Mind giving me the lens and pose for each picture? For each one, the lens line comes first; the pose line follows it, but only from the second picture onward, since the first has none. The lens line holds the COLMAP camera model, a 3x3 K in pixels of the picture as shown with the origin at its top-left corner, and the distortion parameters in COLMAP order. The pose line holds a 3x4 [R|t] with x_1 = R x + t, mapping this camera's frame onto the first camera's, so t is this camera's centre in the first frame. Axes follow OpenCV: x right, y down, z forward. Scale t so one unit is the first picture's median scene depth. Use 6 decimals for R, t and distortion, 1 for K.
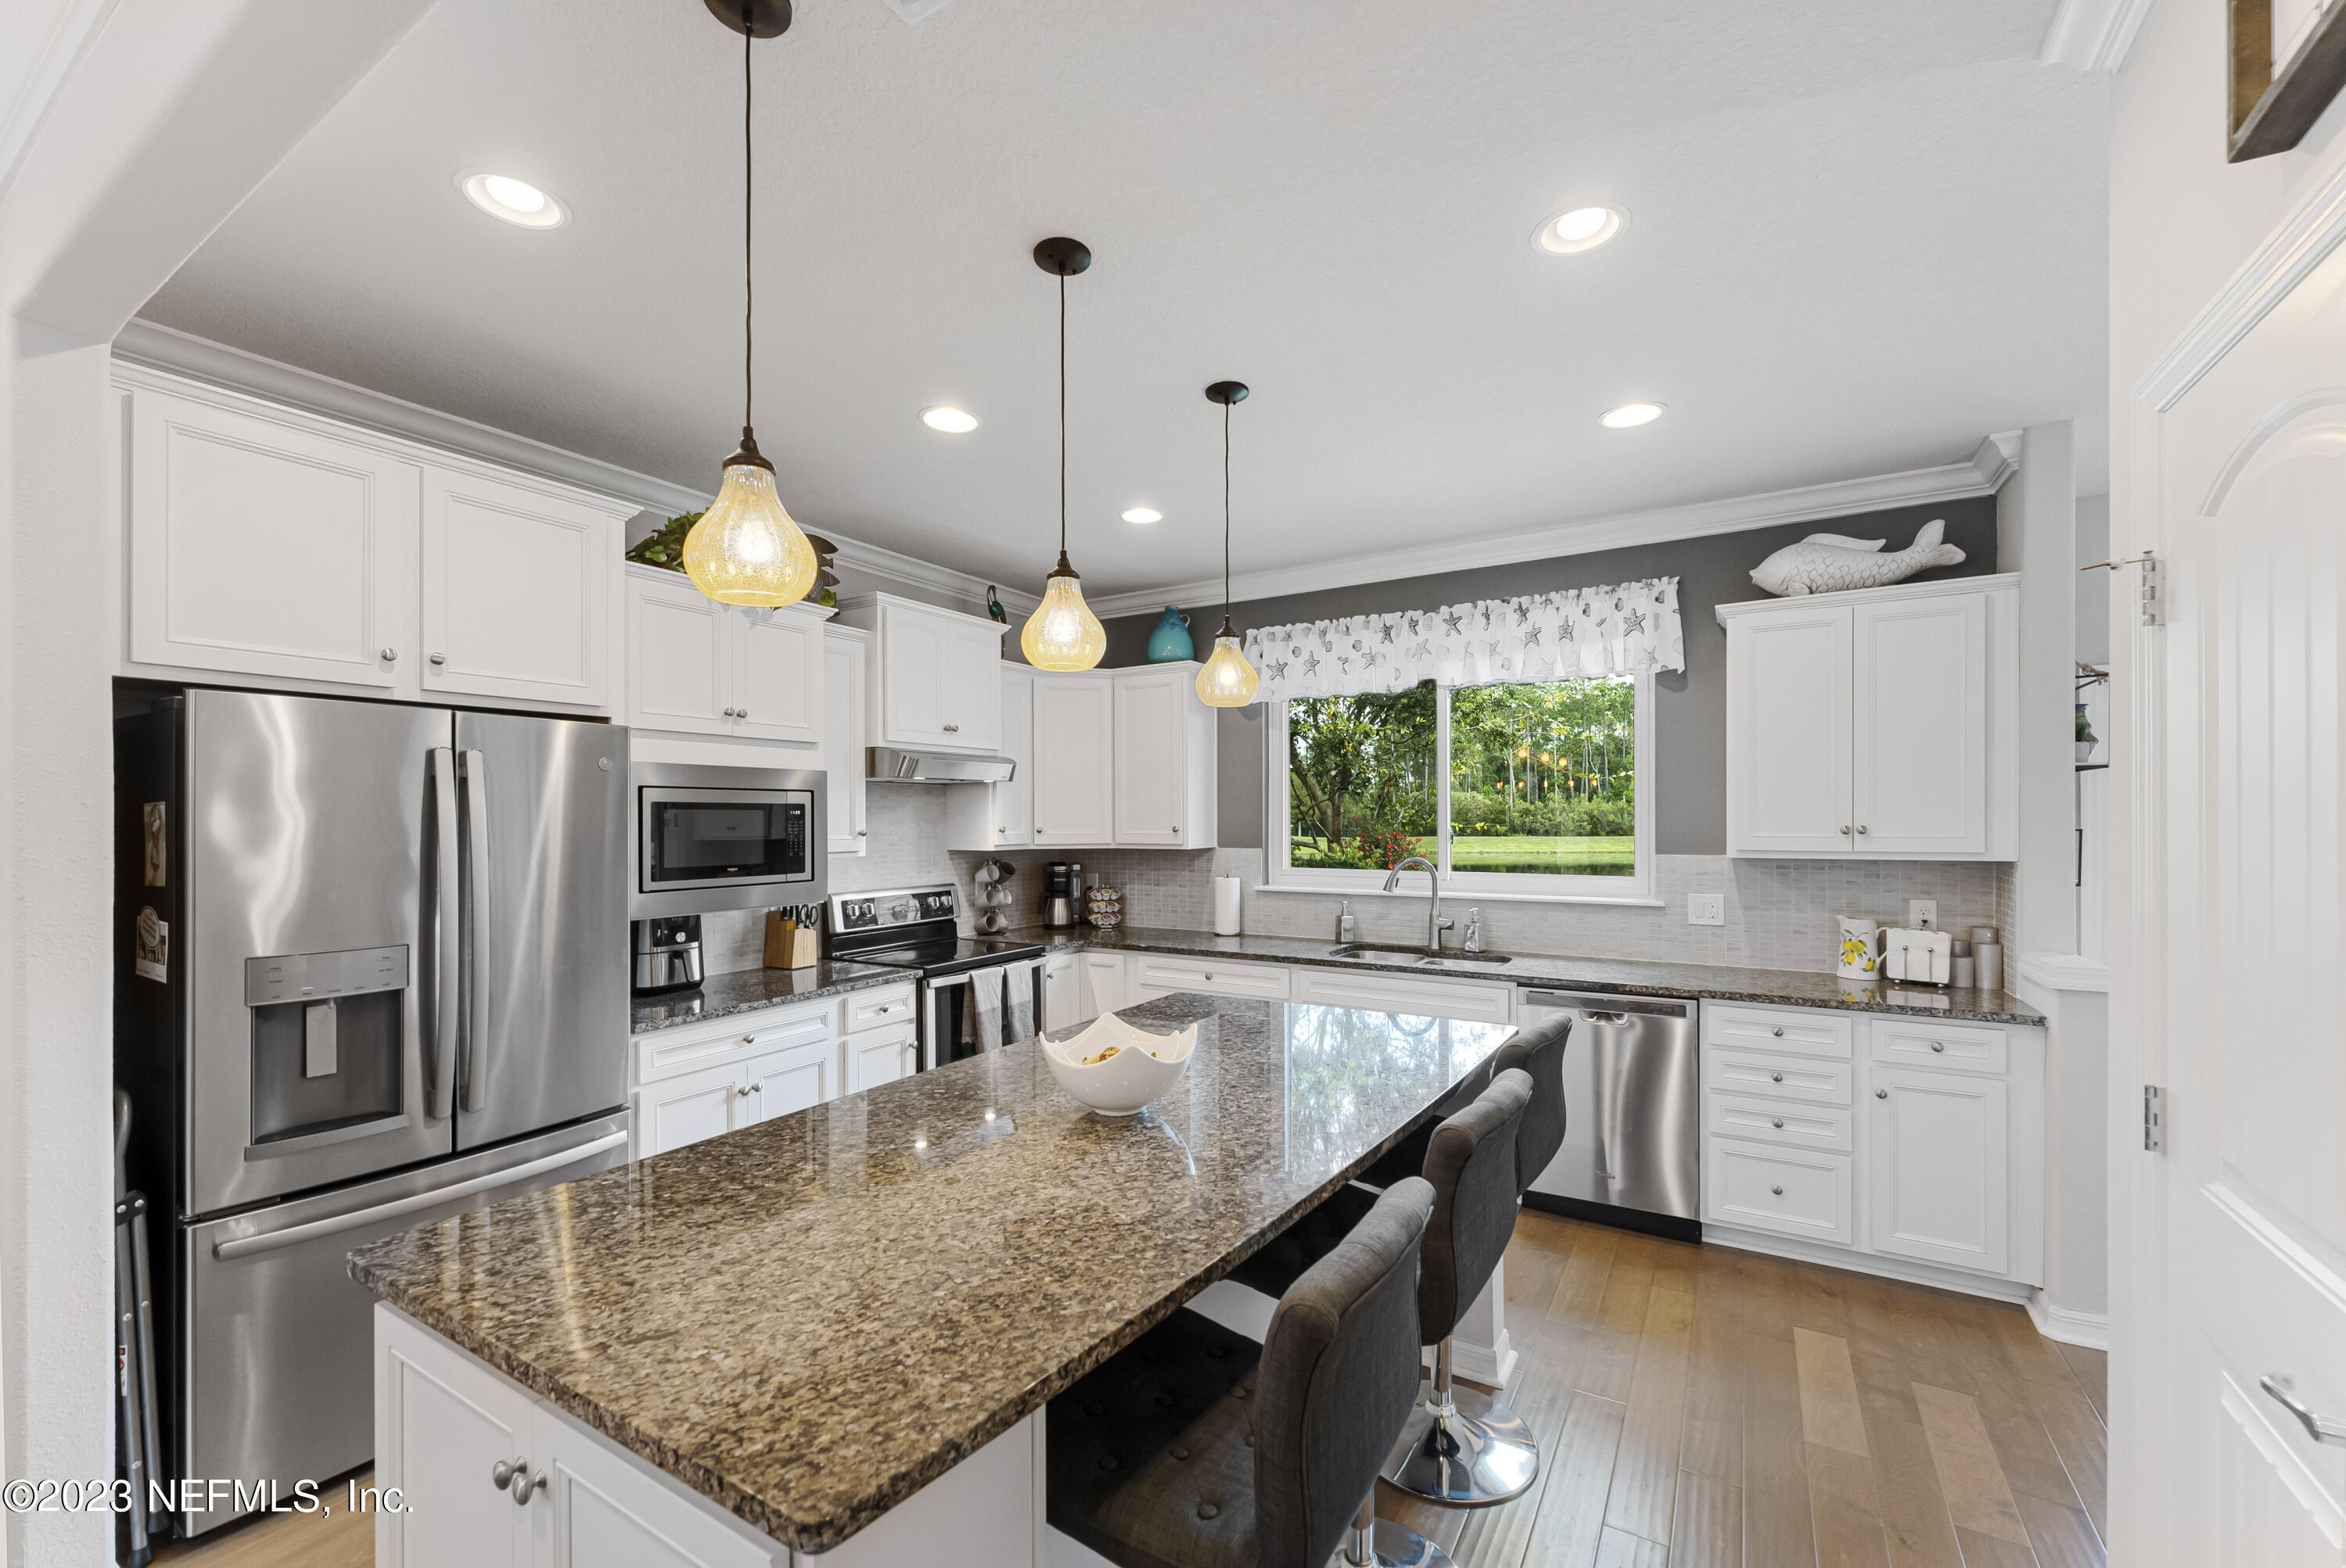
lens RADIAL K [[942.2, 0, 1173.4], [0, 942.2, 817.2], [0, 0, 1]] dist [-0.002912, 0.000142]
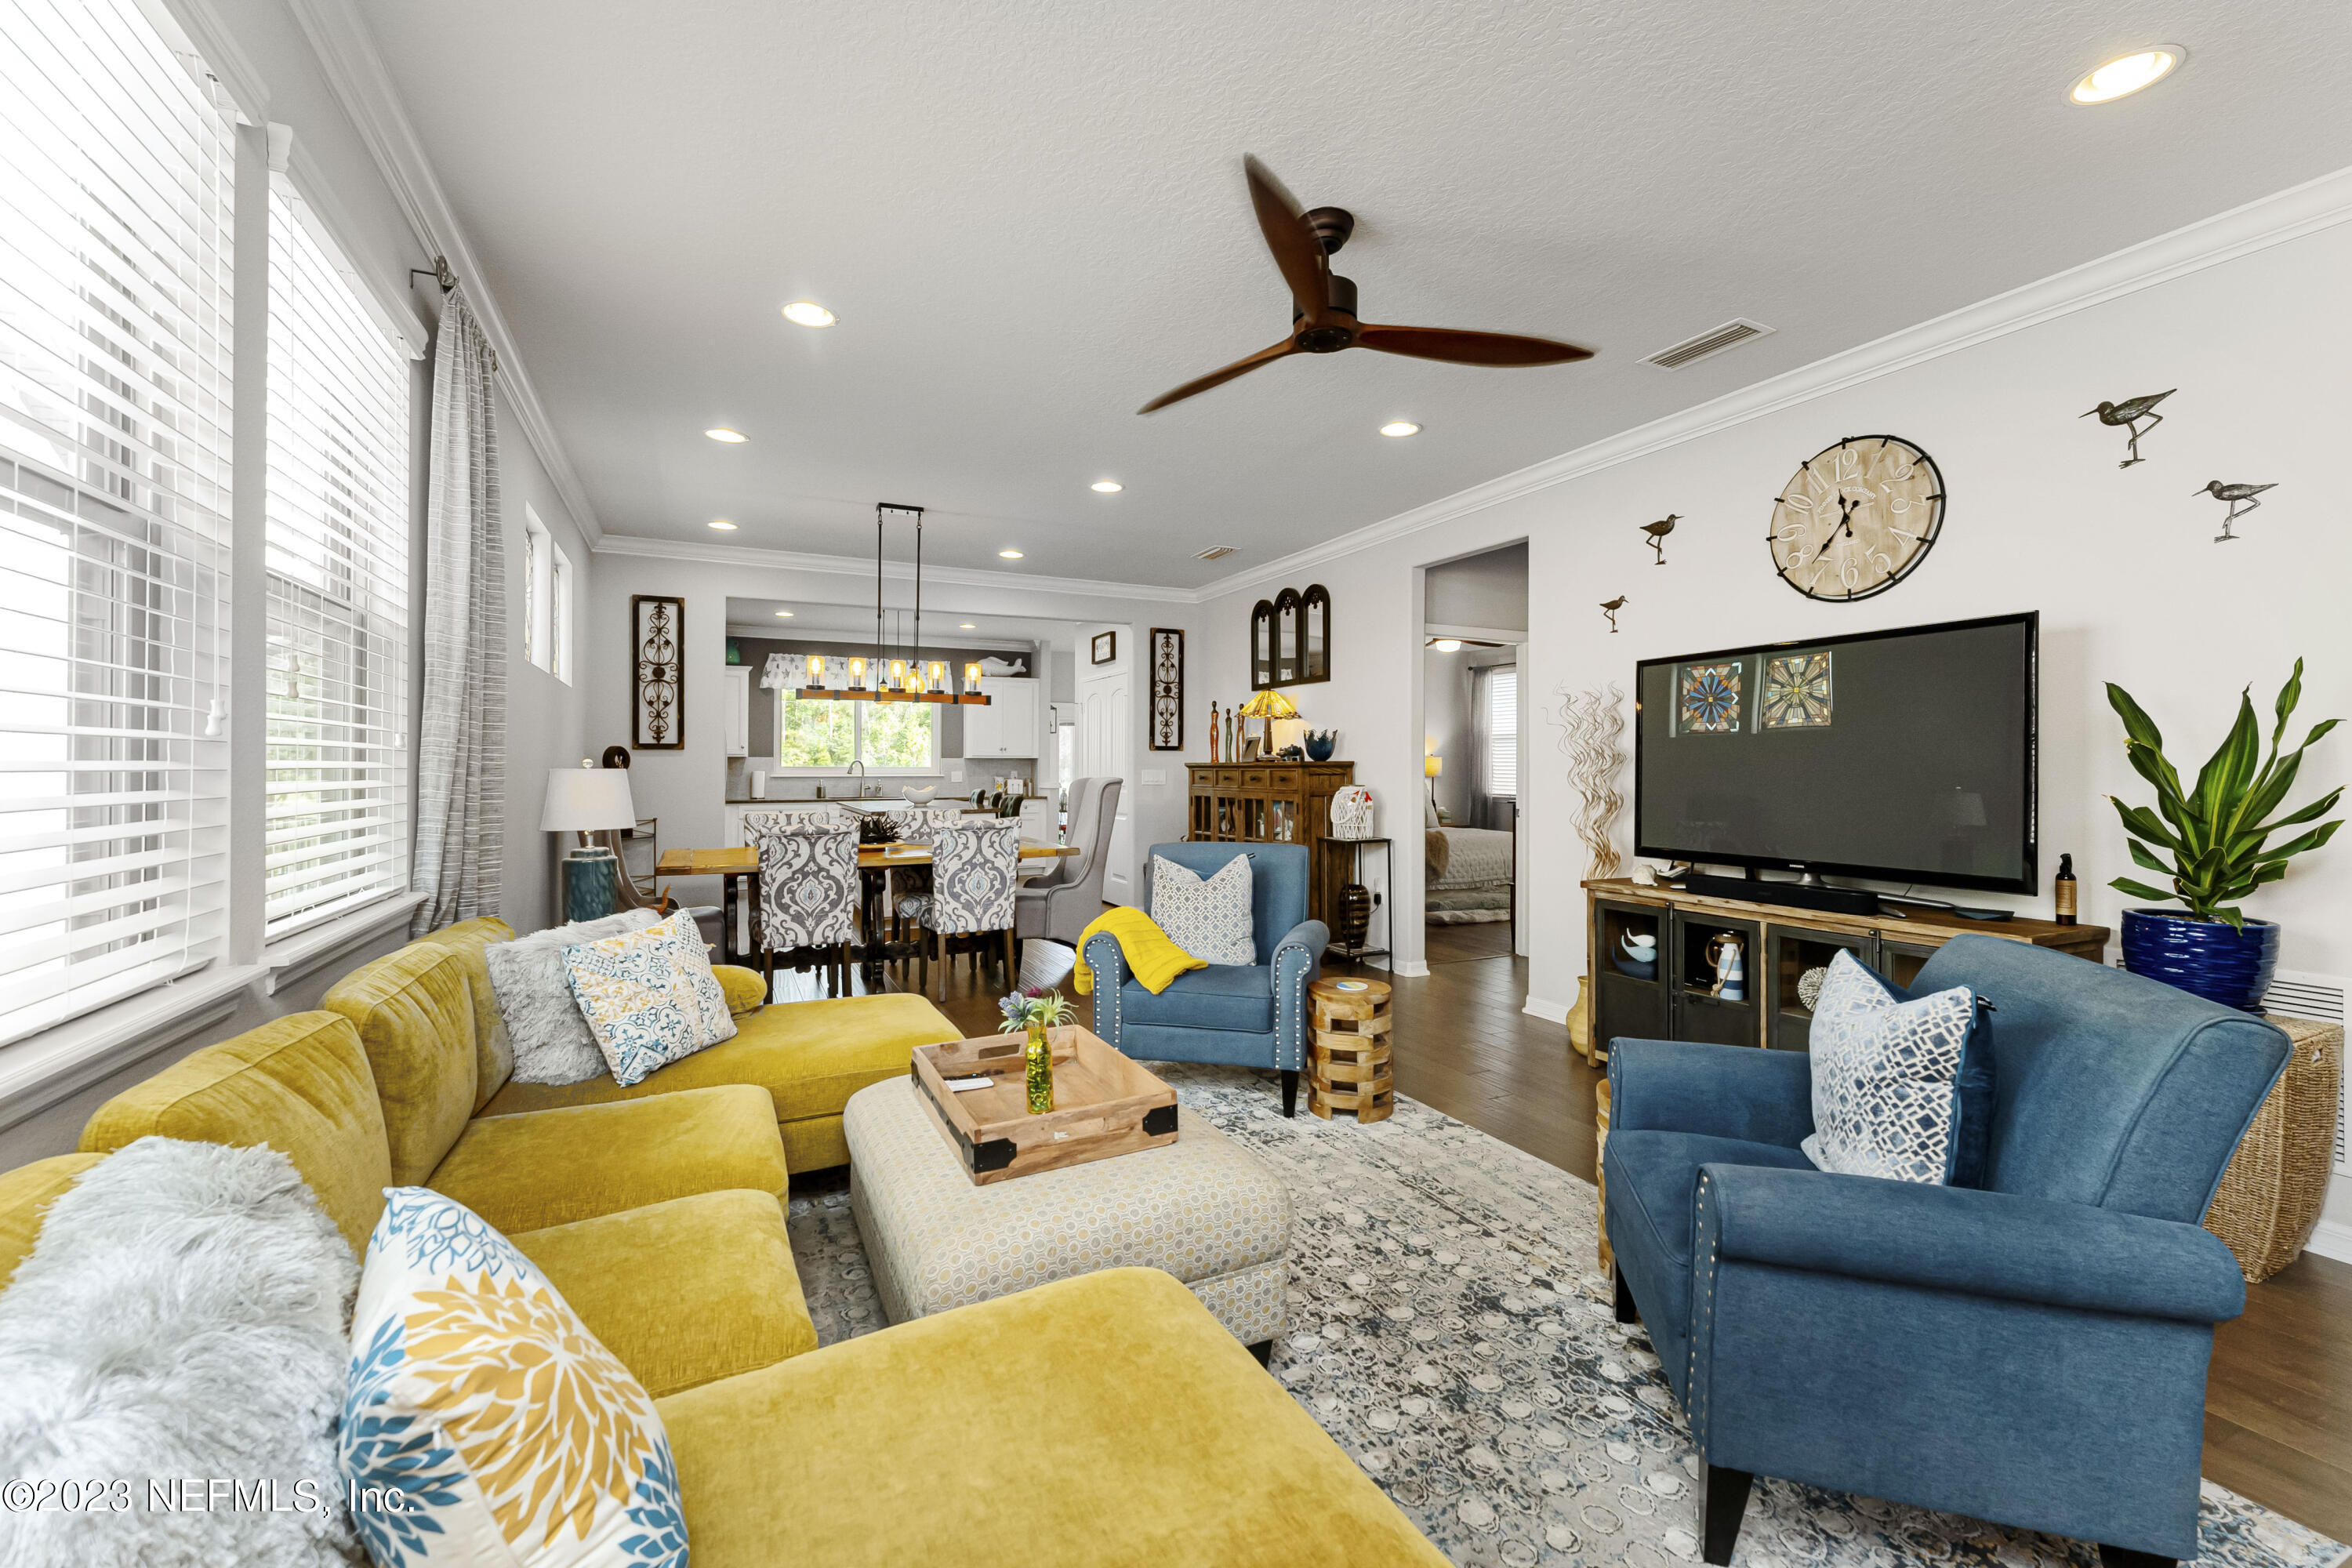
lens RADIAL K [[944.7, 0, 1158.4], [0, 944.7, 783.9], [0, 0, 1]] dist [-0.002912, 0.000142]
pose [[0.556207, -0.008489, 0.831000, -1.518938], [-0.006773, 0.999868, 0.014747, 0.072704], [-0.831016, -0.013831, 0.556077, -1.147493]]
